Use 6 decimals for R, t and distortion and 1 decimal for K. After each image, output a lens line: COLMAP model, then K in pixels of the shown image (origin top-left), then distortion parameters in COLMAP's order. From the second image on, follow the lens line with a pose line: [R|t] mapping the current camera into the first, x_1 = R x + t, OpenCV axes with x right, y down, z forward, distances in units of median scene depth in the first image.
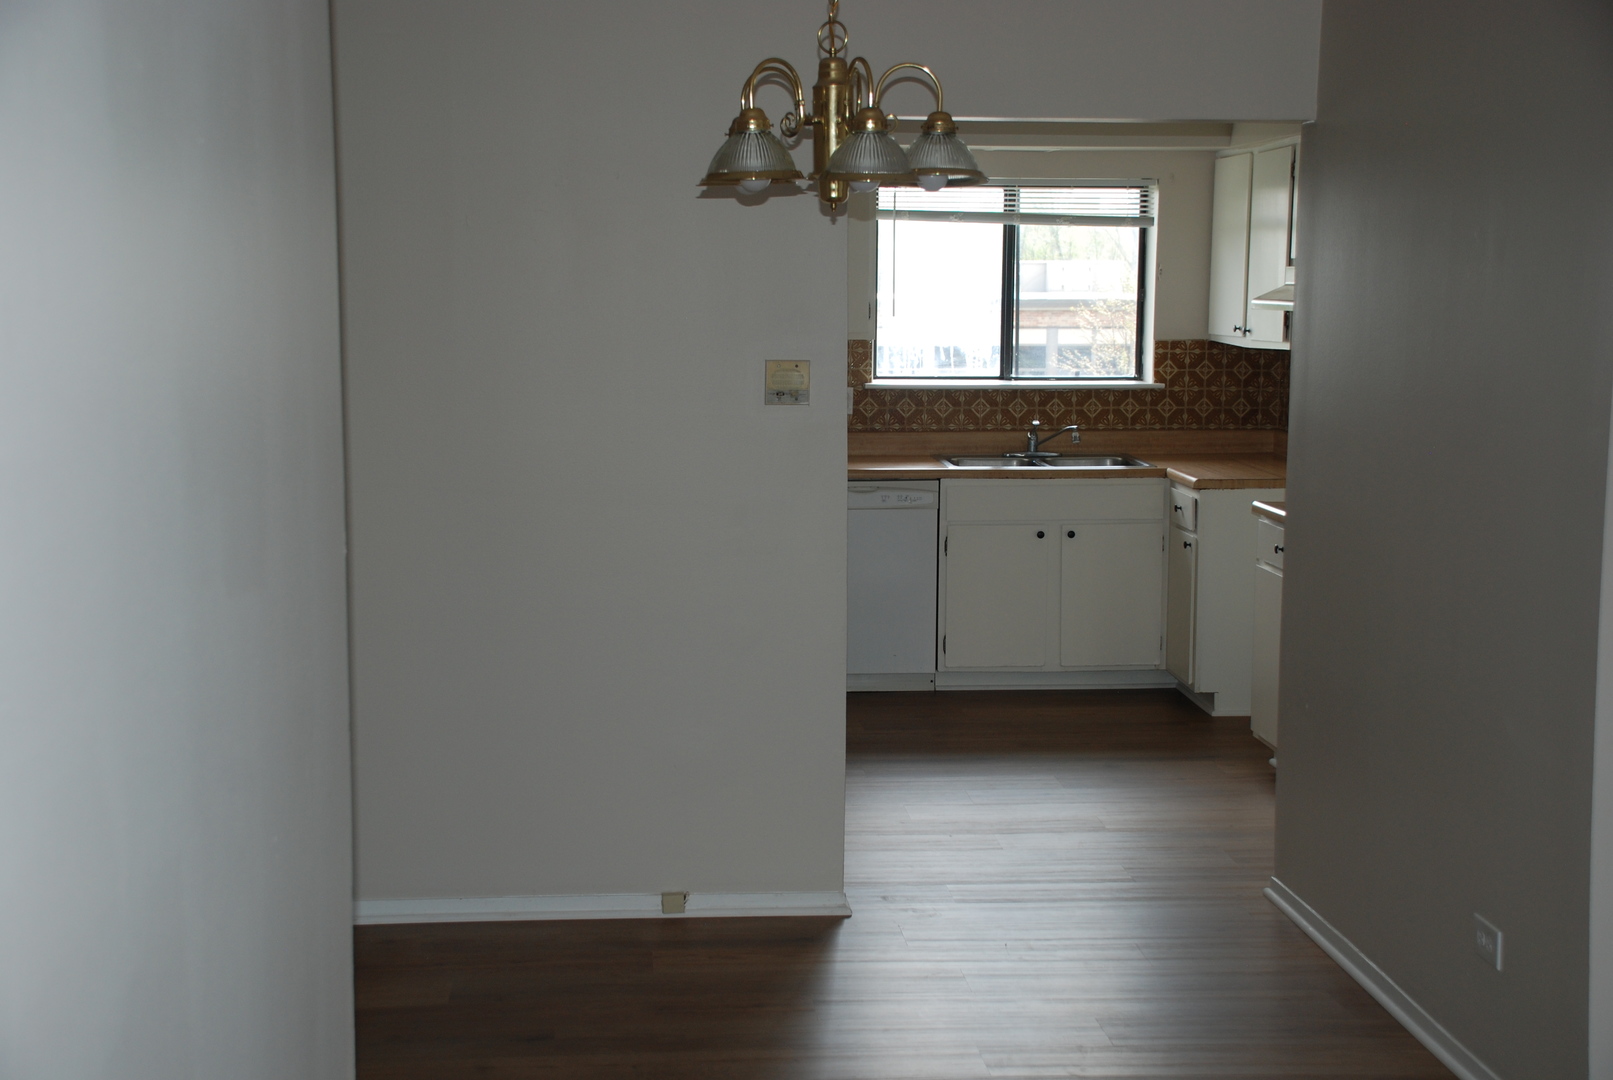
lens RADIAL K [[2188.3, 0, 805.9], [0, 2188.3, 539.5], [0, 0, 1]] dist [0.008141, 0.000000]
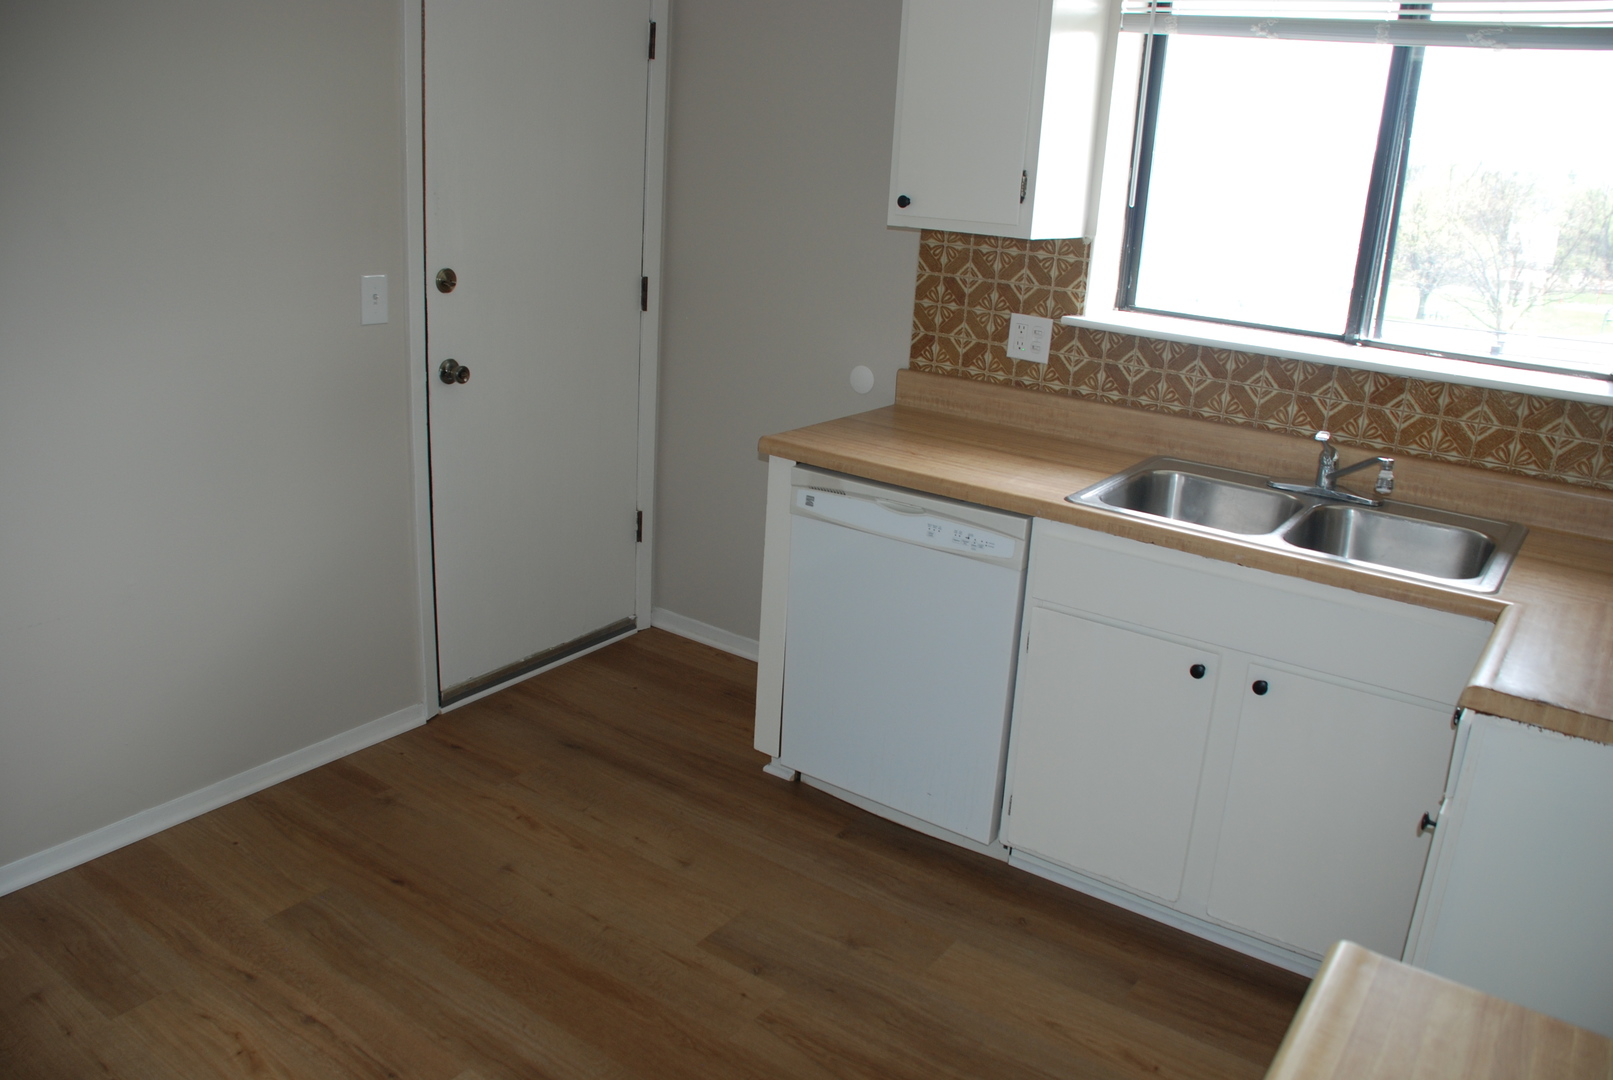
lens RADIAL K [[1366.9, 0, 808.1], [0, 1366.9, 541.9], [0, 0, 1]] dist [0.009118, 0.003833]
pose [[0.804786, 0.226101, -0.548815, 0.186295], [-0.143643, 0.971313, 0.189522, -0.071280], [0.575922, -0.073691, 0.814177, 0.649652]]
